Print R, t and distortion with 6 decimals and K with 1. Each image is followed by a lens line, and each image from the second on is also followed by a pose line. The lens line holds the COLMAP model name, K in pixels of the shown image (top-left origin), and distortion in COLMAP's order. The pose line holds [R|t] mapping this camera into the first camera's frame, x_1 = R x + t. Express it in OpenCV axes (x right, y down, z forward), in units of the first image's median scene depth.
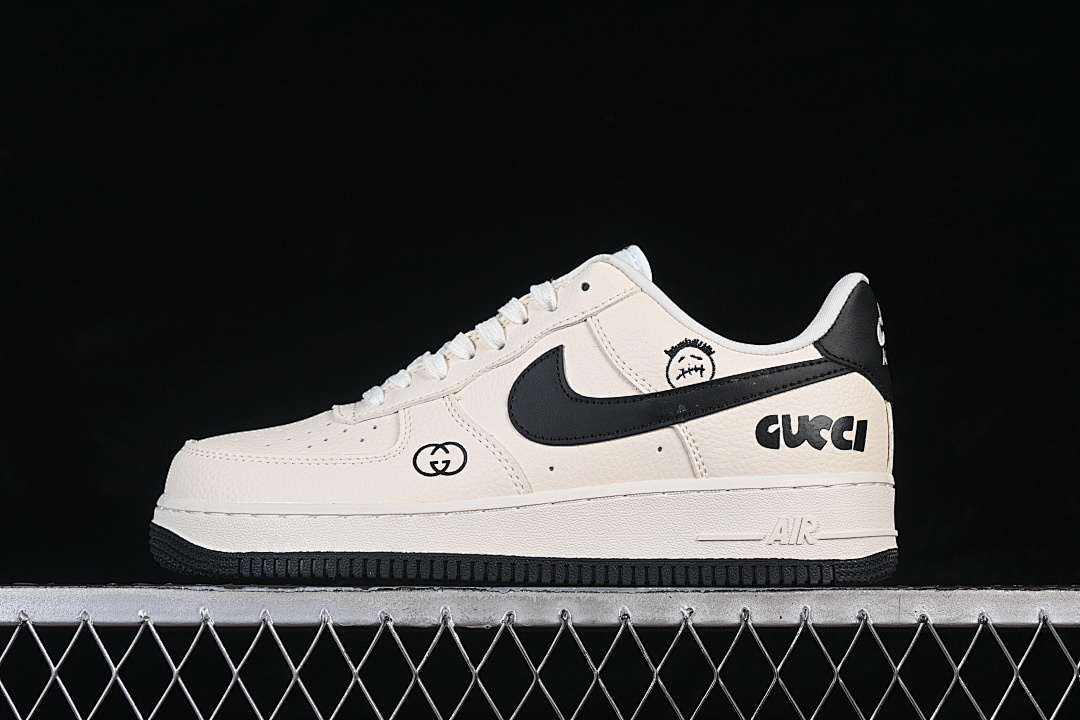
lens RADIAL K [[2428.6, 0, 540.0], [0, 2428.6, 360.0], [0, 0, 1]] dist [0.116719, -0.508369]
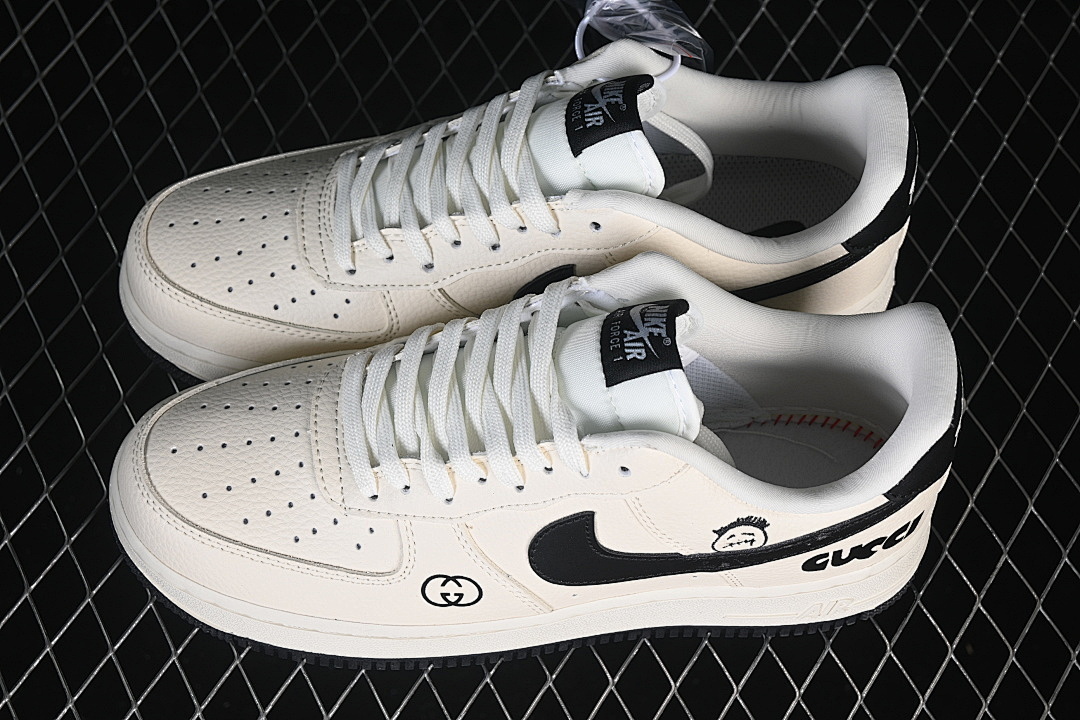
lens RADIAL K [[2428.6, 0, 540.0], [0, 2428.6, 360.0], [0, 0, 1]] dist [0.116719, -0.508369]
pose [[0.993469, -0.066598, 0.092649, -0.086598], [-0.054973, 0.432159, 0.900120, -0.810036], [-0.099985, -0.899335, 0.425676, 0.691736]]
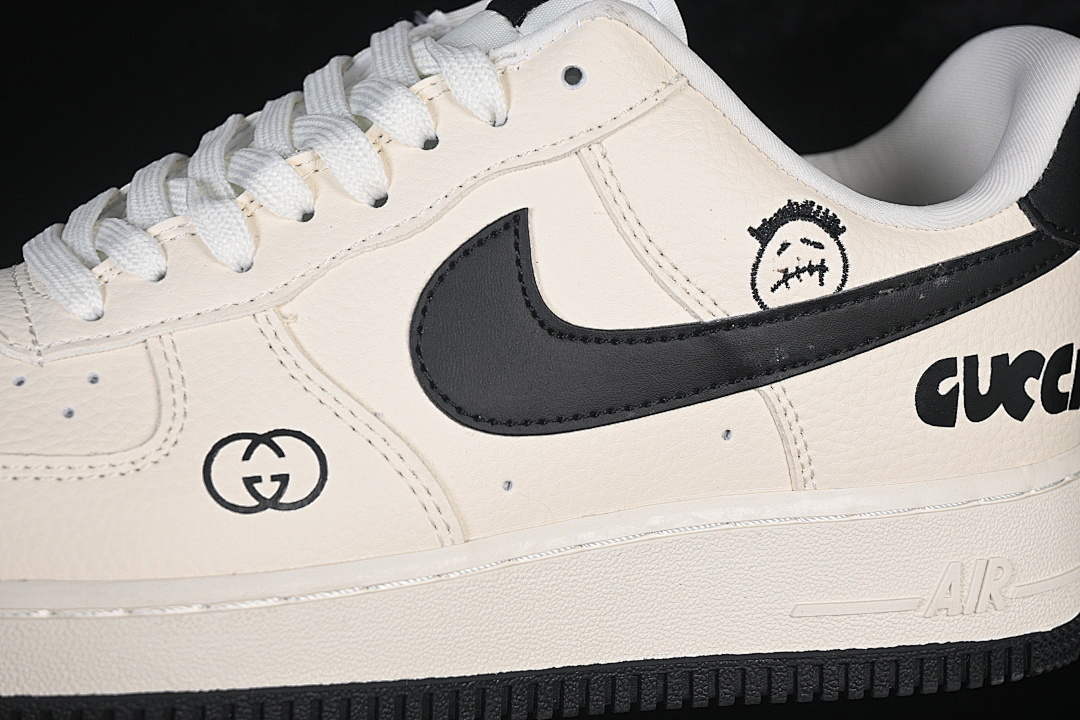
lens RADIAL K [[2428.6, 0, 540.0], [0, 2428.6, 360.0], [0, 0, 1]] dist [0.116719, -0.508369]
pose [[0.948753, -0.029530, 0.314635, -0.133674], [-0.056669, 0.963588, 0.261319, -0.098975], [-0.310896, -0.265757, 0.912533, 0.582199]]
